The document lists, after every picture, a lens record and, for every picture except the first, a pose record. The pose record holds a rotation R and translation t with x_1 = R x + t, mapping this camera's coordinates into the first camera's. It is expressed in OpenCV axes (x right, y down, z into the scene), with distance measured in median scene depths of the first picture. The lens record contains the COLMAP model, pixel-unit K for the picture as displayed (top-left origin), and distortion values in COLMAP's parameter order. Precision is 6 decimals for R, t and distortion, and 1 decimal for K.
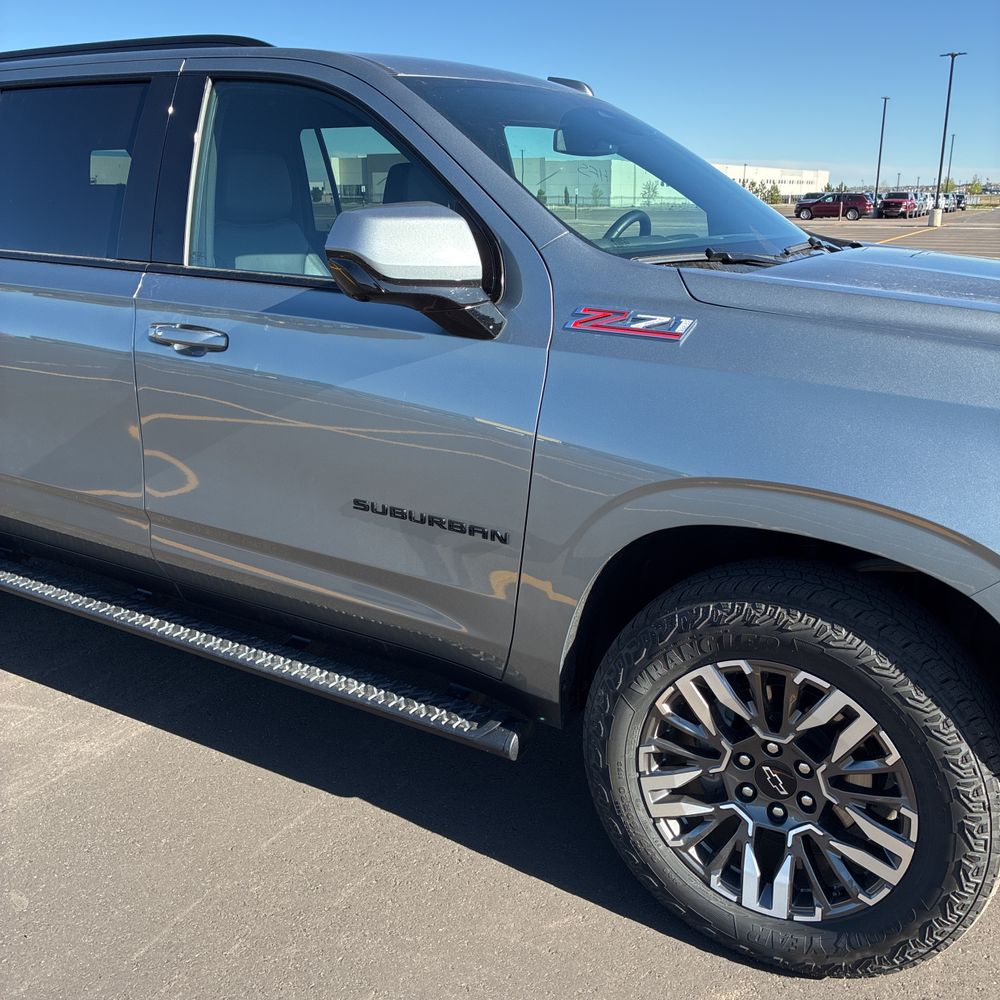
lens RADIAL K [[999.5, 0, 497.3], [0, 999.5, 489.9], [0, 0, 1]] dist [0.015009, 0.000000]
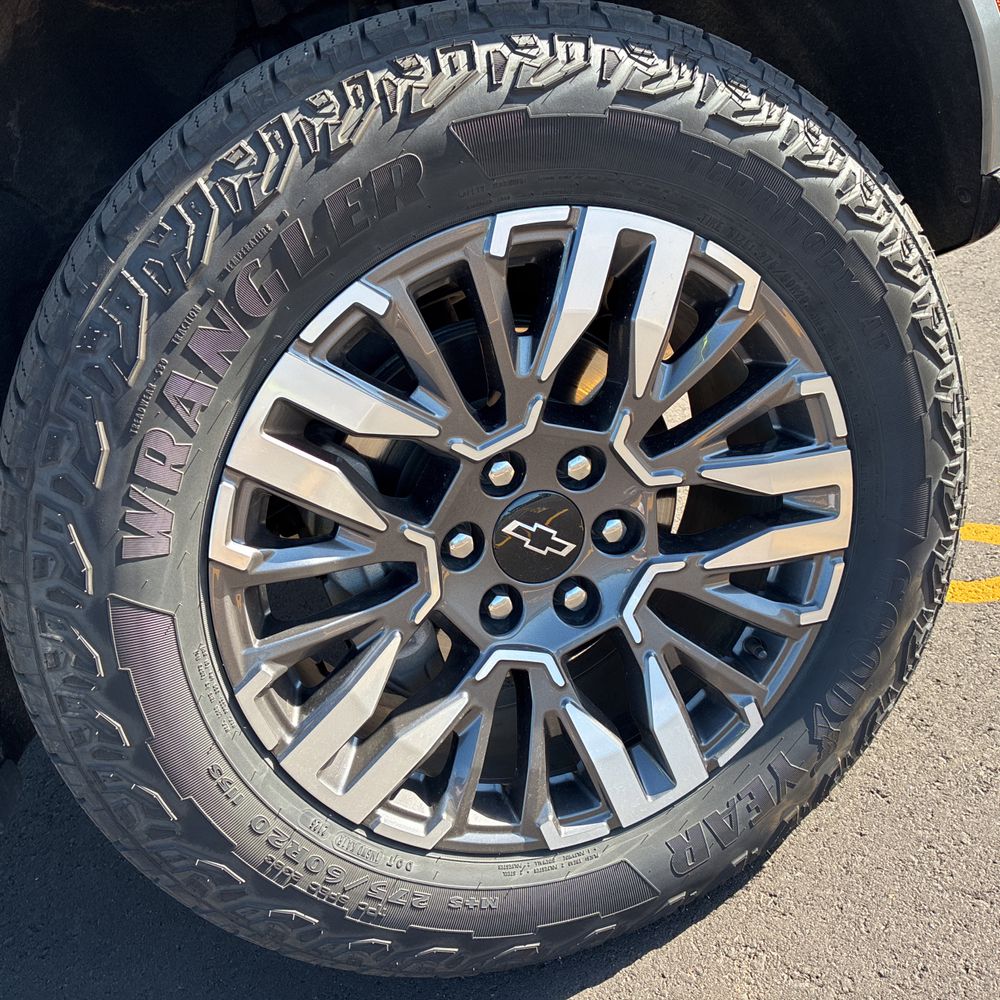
lens RADIAL K [[999.5, 0, 493.9], [0, 999.5, 482.0], [0, 0, 1]] dist [0.015009, 0.000000]
pose [[0.610217, -0.502404, 0.612557, 0.017171], [0.516333, 0.838635, 0.173467, 0.183619], [-0.600862, 0.210431, 0.771157, 0.670341]]
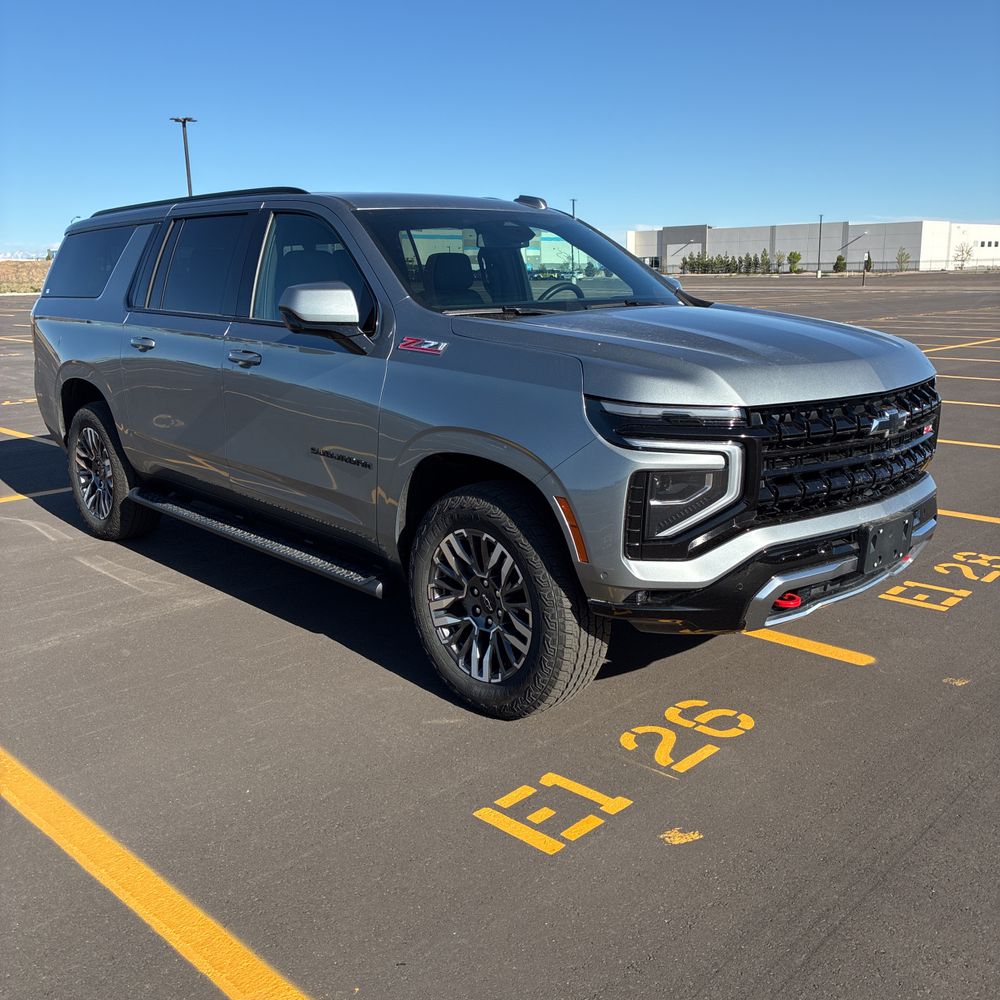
lens RADIAL K [[999.5, 0, 500.4], [0, 999.5, 488.7], [0, 0, 1]] dist [0.015009, 0.000000]
pose [[0.961011, 0.044485, -0.272910, 0.760358], [-0.062304, 0.996430, -0.056976, 0.186628], [0.269401, 0.071758, 0.960351, -0.689602]]
